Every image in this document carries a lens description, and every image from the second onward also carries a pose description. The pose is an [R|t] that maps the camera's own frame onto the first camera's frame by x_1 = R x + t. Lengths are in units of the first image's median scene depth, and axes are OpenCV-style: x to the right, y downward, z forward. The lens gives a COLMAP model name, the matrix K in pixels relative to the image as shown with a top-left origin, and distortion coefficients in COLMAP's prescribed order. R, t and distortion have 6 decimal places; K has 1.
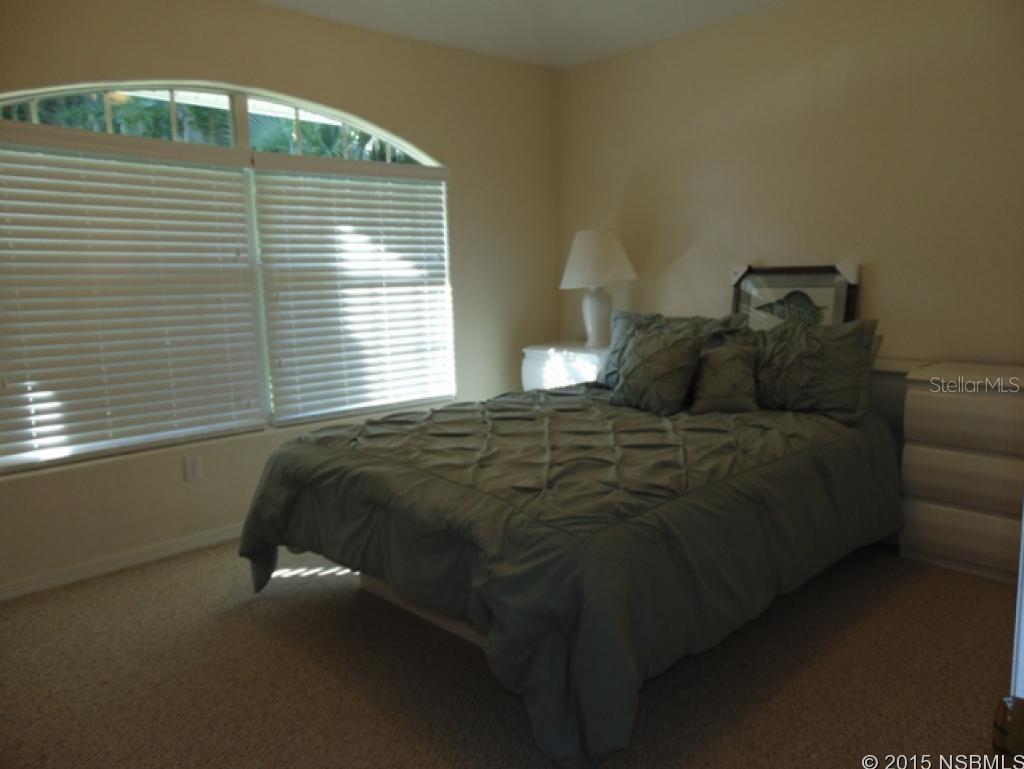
lens RADIAL K [[765.1, 0, 512.0], [0, 765.1, 384.5], [0, 0, 1]] dist [-0.078007, 0.000827]
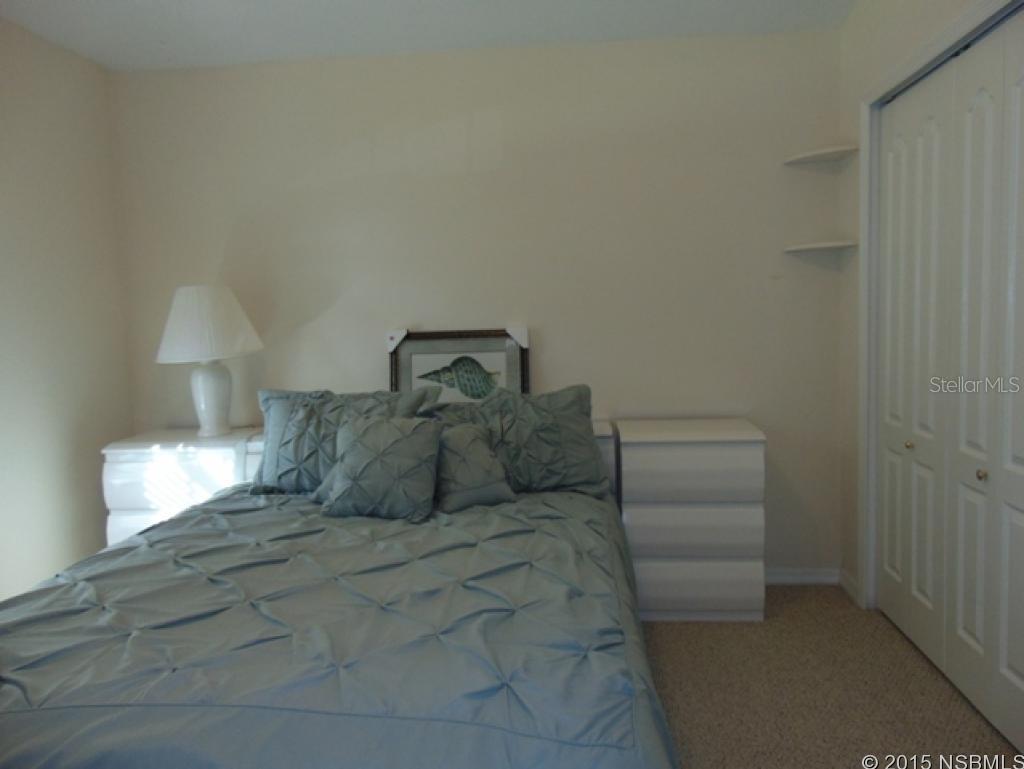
lens RADIAL K [[761.7, 0, 512.0], [0, 761.7, 384.5], [0, 0, 1]] dist [-0.007441, 0.005752]
pose [[0.743748, -0.056807, 0.666042, -0.213886], [0.104553, 0.994005, -0.031972, -0.055671], [-0.660233, 0.093416, 0.745229, 0.276075]]
